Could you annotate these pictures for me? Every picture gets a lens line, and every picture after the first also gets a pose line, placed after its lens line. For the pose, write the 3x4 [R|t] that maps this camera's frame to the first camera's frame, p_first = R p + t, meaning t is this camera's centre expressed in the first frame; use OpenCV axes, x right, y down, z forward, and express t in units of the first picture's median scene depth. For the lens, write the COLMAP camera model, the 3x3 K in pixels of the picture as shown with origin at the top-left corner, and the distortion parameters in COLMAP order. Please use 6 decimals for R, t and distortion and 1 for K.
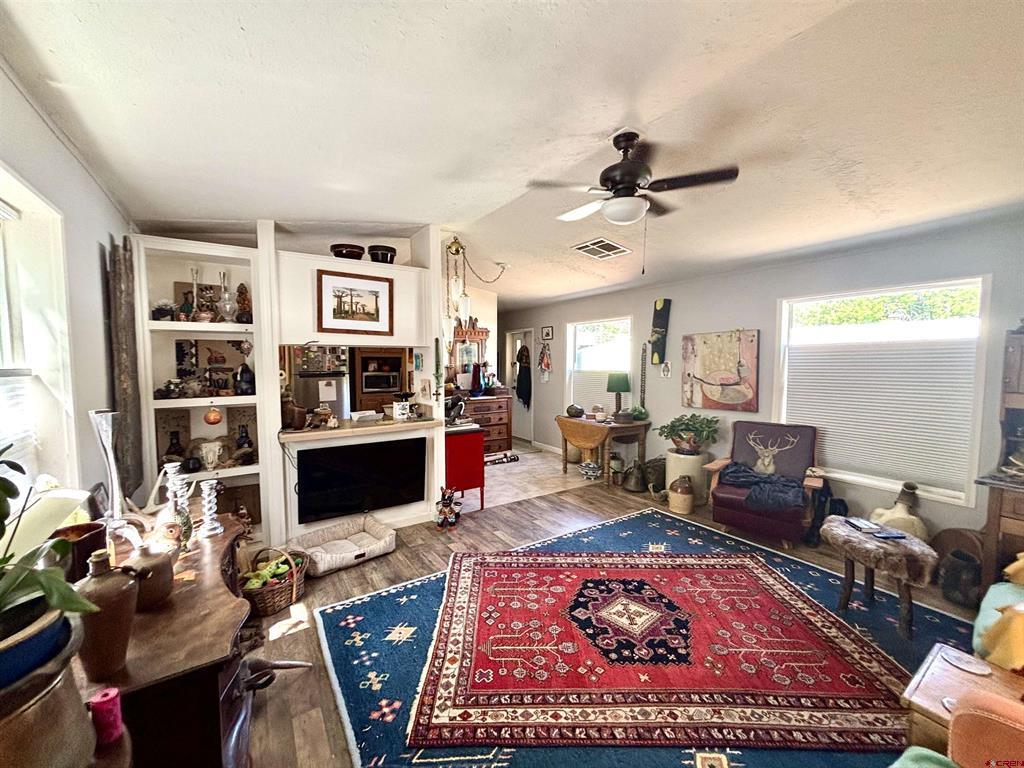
lens RADIAL K [[413.7, 0, 511.8], [0, 413.7, 386.6], [0, 0, 1]] dist [0.001608, 0.001437]
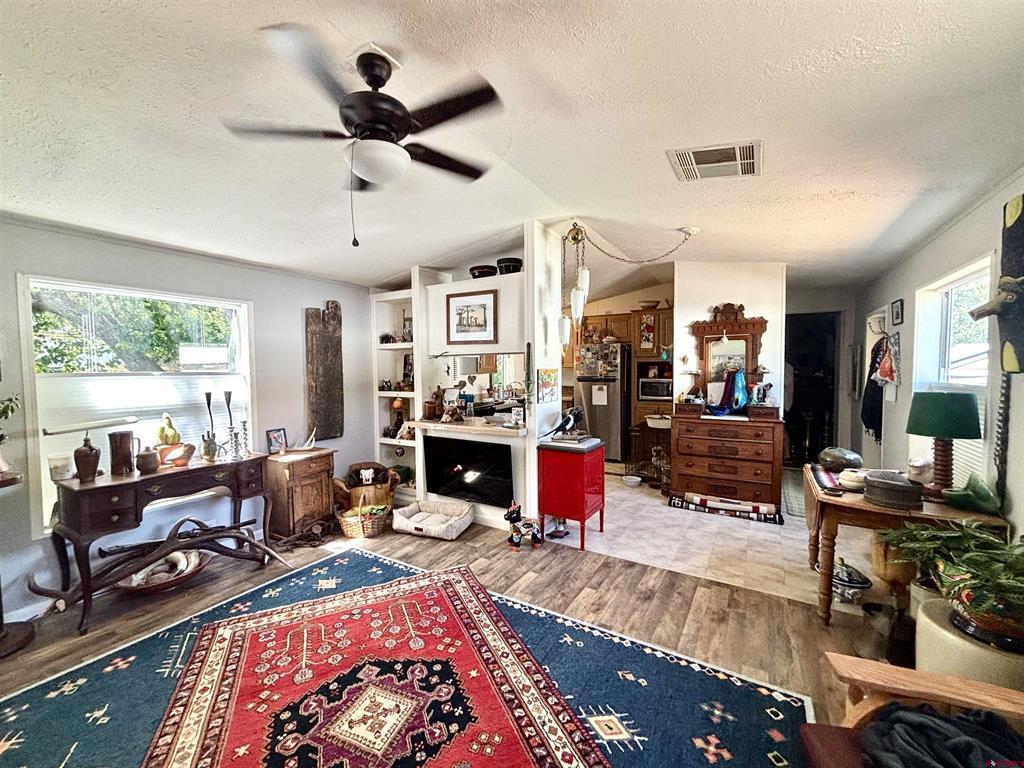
lens RADIAL K [[413.7, 0, 507.6], [0, 413.7, 385.3], [0, 0, 1]] dist [0.001608, 0.001437]
pose [[0.423526, 0.036857, -0.905134, 0.818295], [-0.050785, 0.998567, 0.016898, -0.043324], [0.904459, 0.038811, 0.424791, 0.707977]]
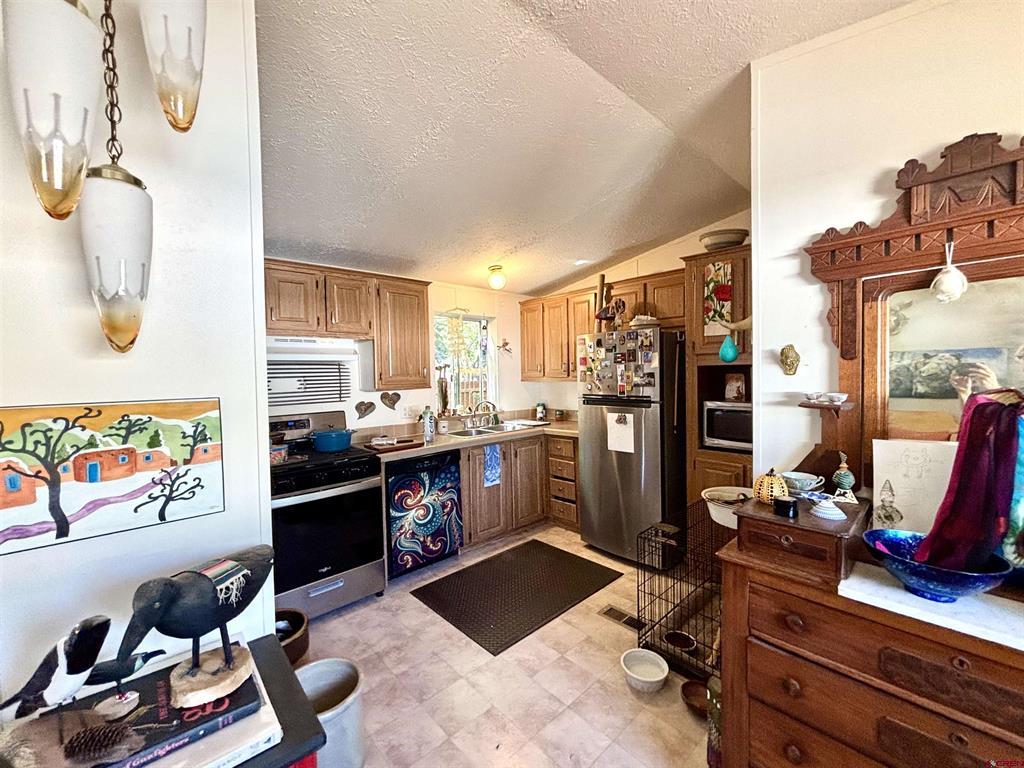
lens RADIAL K [[413.7, 0, 509.2], [0, 413.7, 385.1], [0, 0, 1]] dist [0.001608, 0.001437]
pose [[0.152894, 0.027964, -0.987847, 0.109407], [-0.046387, 0.998701, 0.021092, -0.112313], [0.987153, 0.042599, 0.153993, 1.588232]]
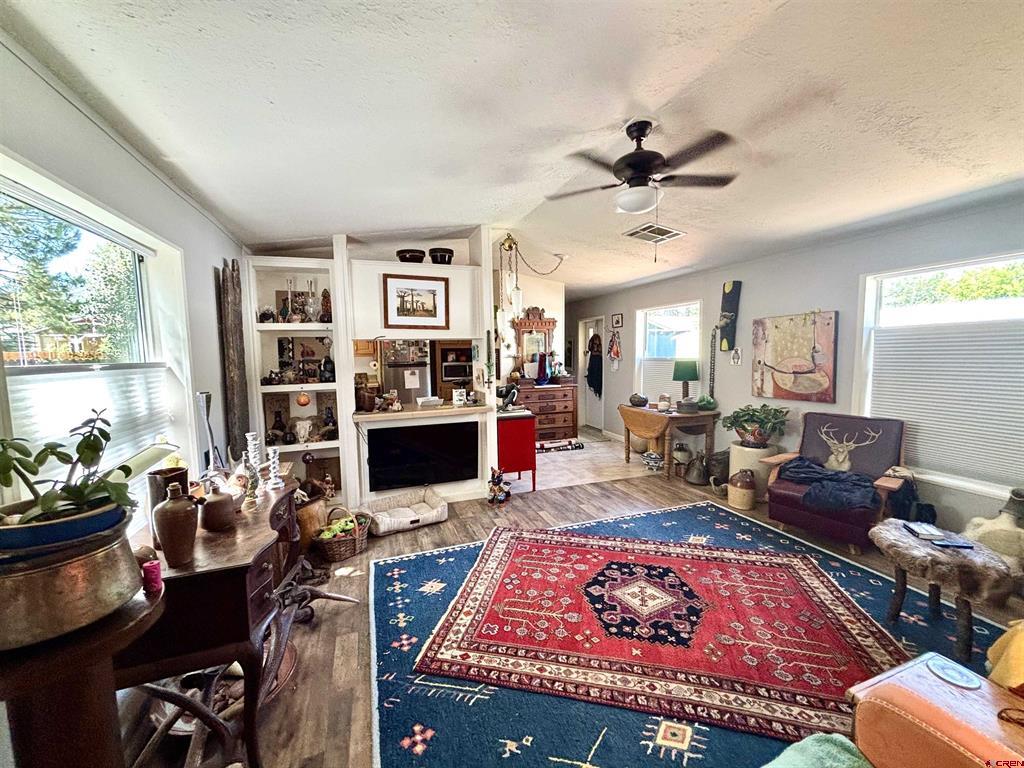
lens RADIAL K [[413.7, 0, 512.1], [0, 413.7, 385.9], [0, 0, 1]] dist [0.001608, 0.001437]
pose [[0.972426, 0.004441, -0.233171, 0.164384], [0.001132, 0.999717, 0.023763, 0.002934], [0.233210, -0.023372, 0.972145, -0.048643]]
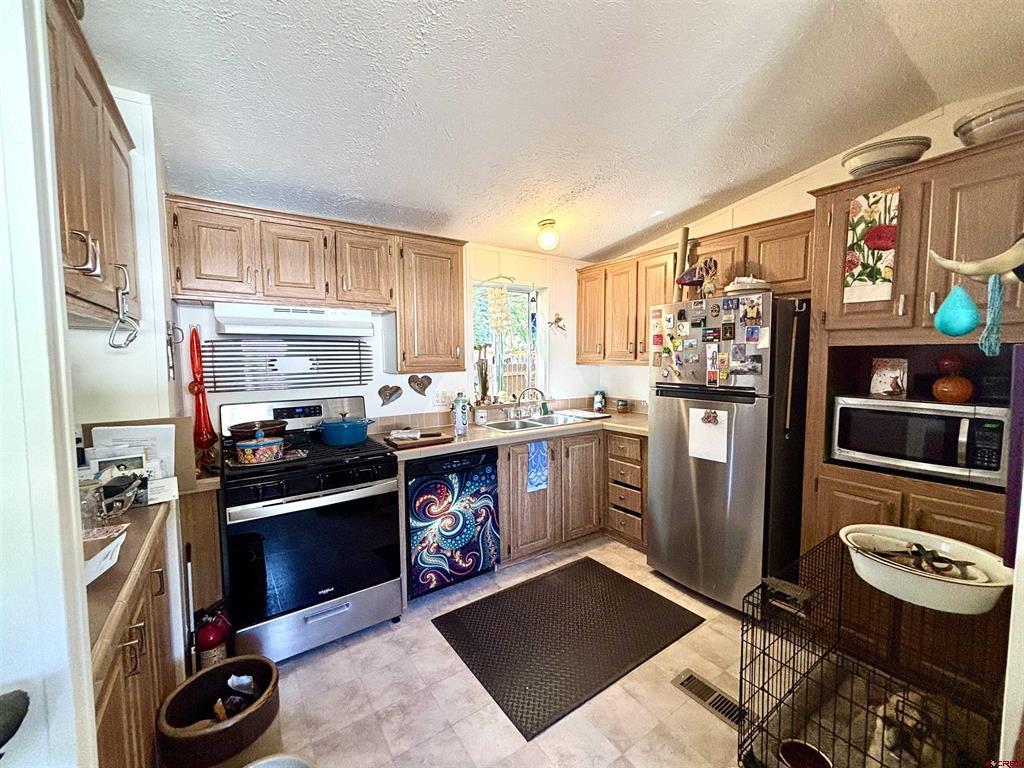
lens RADIAL K [[413.7, 0, 508.9], [0, 413.7, 385.2], [0, 0, 1]] dist [0.001608, 0.001437]
pose [[0.014691, 0.071902, -0.997304, -0.108976], [-0.059427, 0.995711, 0.070912, -0.110768], [0.998125, 0.058225, 0.018901, 1.635879]]
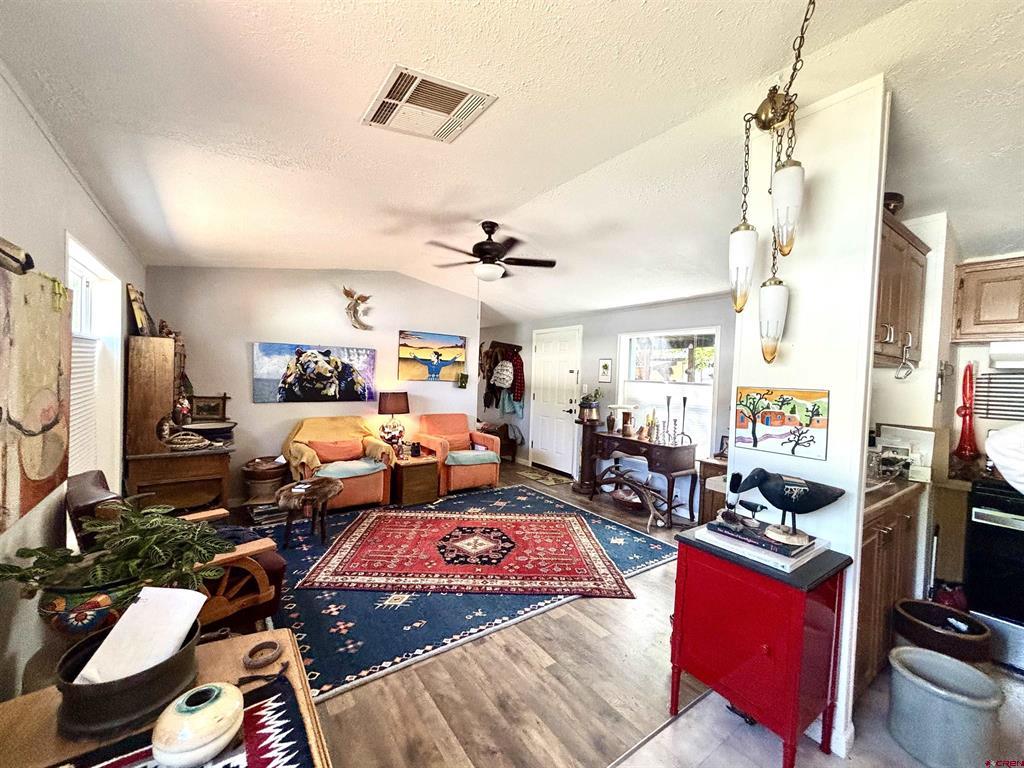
lens RADIAL K [[413.7, 0, 515.6], [0, 413.7, 384.1], [0, 0, 1]] dist [0.001608, 0.001437]
pose [[-0.998200, -0.031593, -0.050982, 0.186535], [-0.036080, 0.995320, 0.089641, -0.127376], [0.047911, 0.091319, -0.994668, 1.952615]]
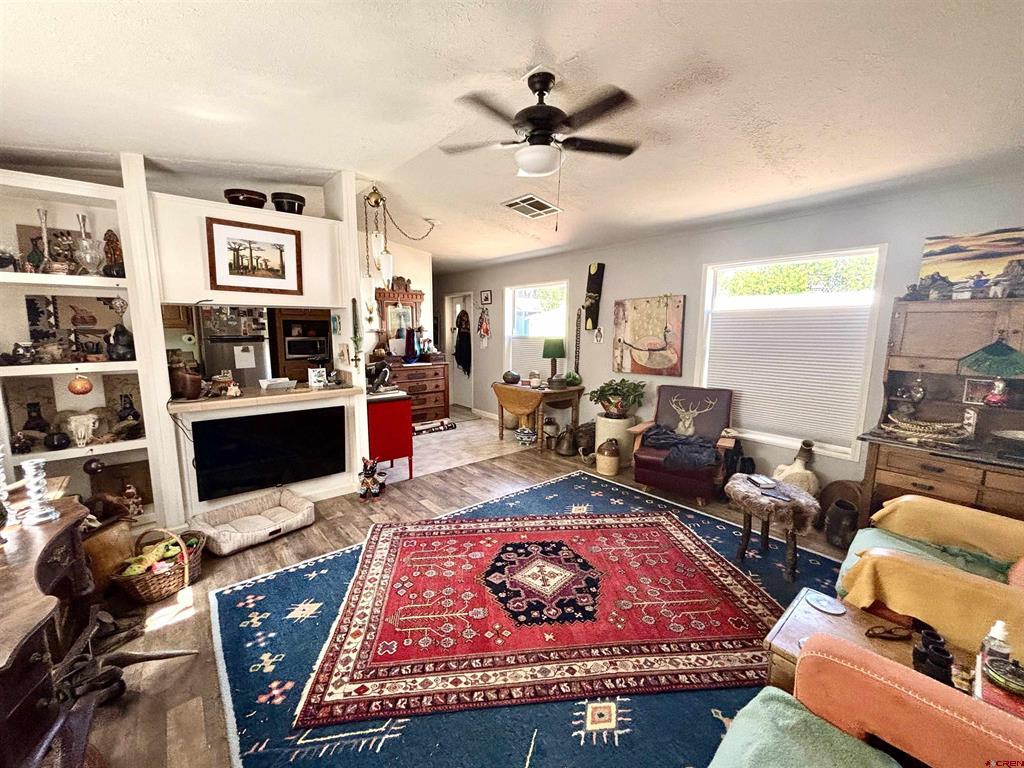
lens RADIAL K [[413.7, 0, 511.5], [0, 413.7, 386.7], [0, 0, 1]] dist [0.001608, 0.001437]
pose [[0.993456, -0.009769, 0.113797, 0.076339], [0.000801, 0.996907, 0.078580, 0.007219], [-0.114213, -0.077975, 0.990392, 0.033374]]
